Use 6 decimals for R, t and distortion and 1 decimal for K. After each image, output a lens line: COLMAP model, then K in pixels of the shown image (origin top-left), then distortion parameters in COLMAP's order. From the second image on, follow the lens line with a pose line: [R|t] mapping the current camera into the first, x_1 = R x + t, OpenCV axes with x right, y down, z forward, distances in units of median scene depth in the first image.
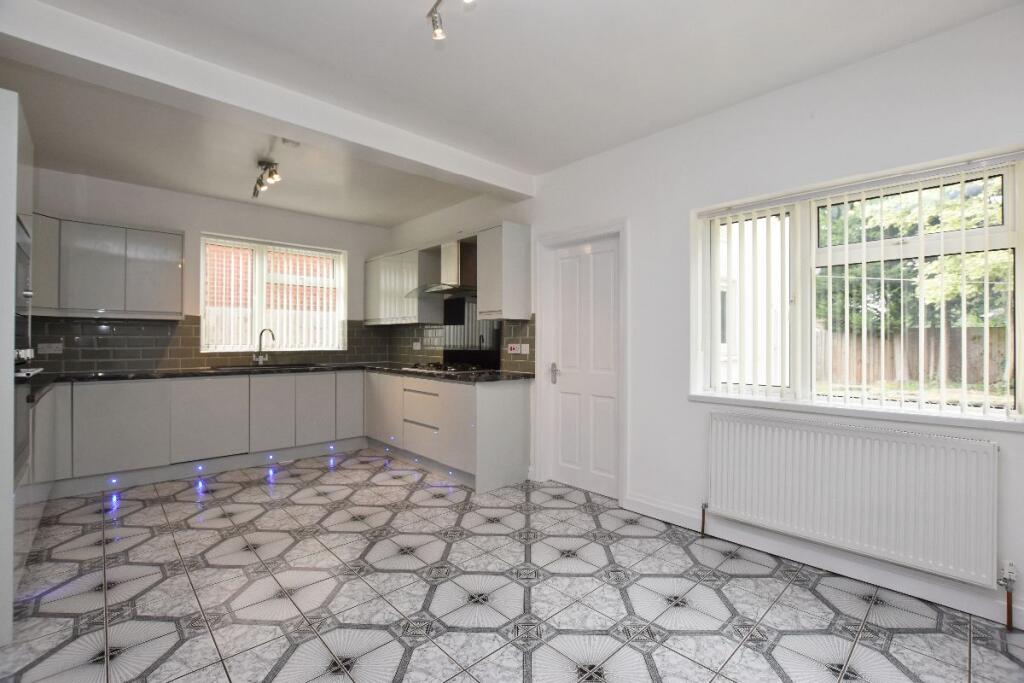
lens RADIAL K [[457.7, 0, 517.3], [0, 457.7, 341.6], [0, 0, 1]] dist [-0.018473, 0.000033]
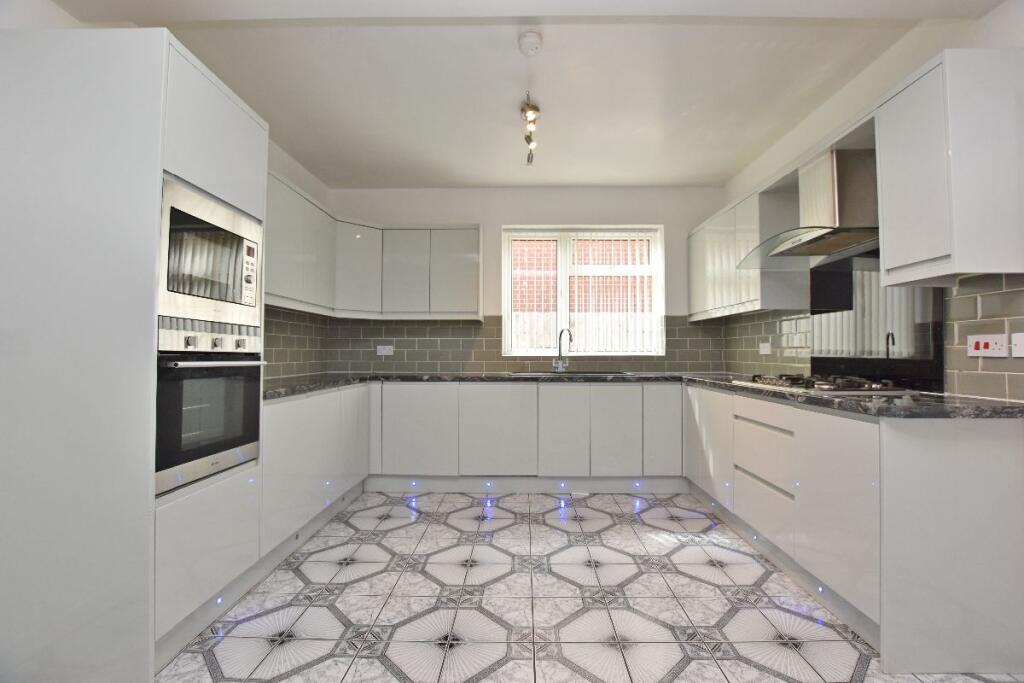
lens RADIAL K [[457.7, 0, 517.3], [0, 457.7, 341.6], [0, 0, 1]] dist [-0.018473, 0.000033]
pose [[0.720742, -0.020836, -0.692890, -0.029541], [-0.000968, 0.999517, -0.031064, 0.022766], [0.693202, 0.023060, 0.720374, 0.336383]]
